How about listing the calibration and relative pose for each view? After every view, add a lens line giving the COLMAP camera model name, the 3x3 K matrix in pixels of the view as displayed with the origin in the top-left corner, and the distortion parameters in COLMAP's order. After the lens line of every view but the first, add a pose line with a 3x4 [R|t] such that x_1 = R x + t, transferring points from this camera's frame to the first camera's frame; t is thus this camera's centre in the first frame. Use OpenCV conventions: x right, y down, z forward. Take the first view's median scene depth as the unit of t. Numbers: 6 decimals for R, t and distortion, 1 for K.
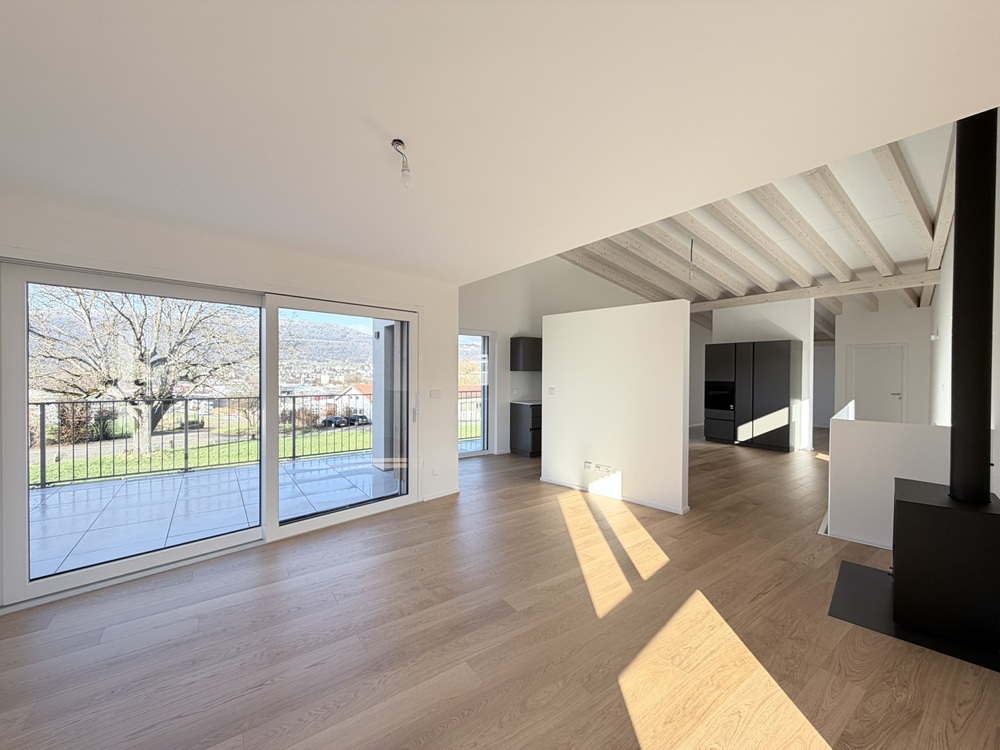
lens RADIAL K [[399.7, 0, 500.0], [0, 399.7, 375.0], [0, 0, 1]] dist [0.001810, -0.005192]
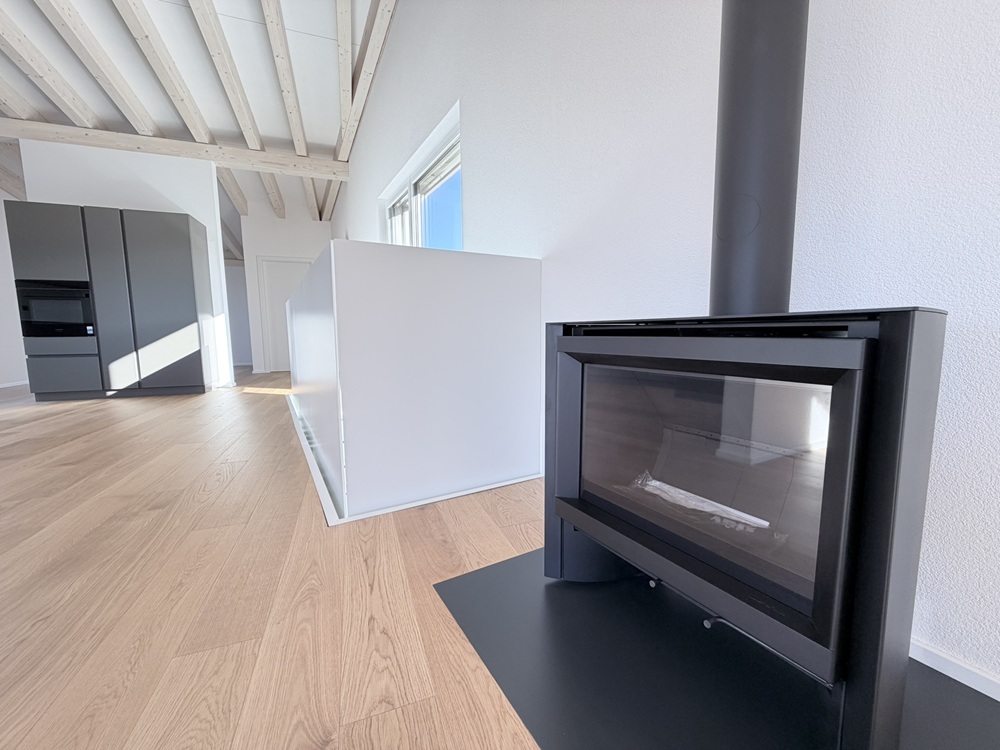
lens RADIAL K [[399.7, 0, 500.0], [0, 399.7, 375.0], [0, 0, 1]] dist [0.001810, -0.005192]
pose [[0.272836, -0.122346, 0.954249, 0.221023], [0.024025, 0.992438, 0.120374, 0.093320], [-0.961761, -0.009916, 0.273712, 0.337086]]
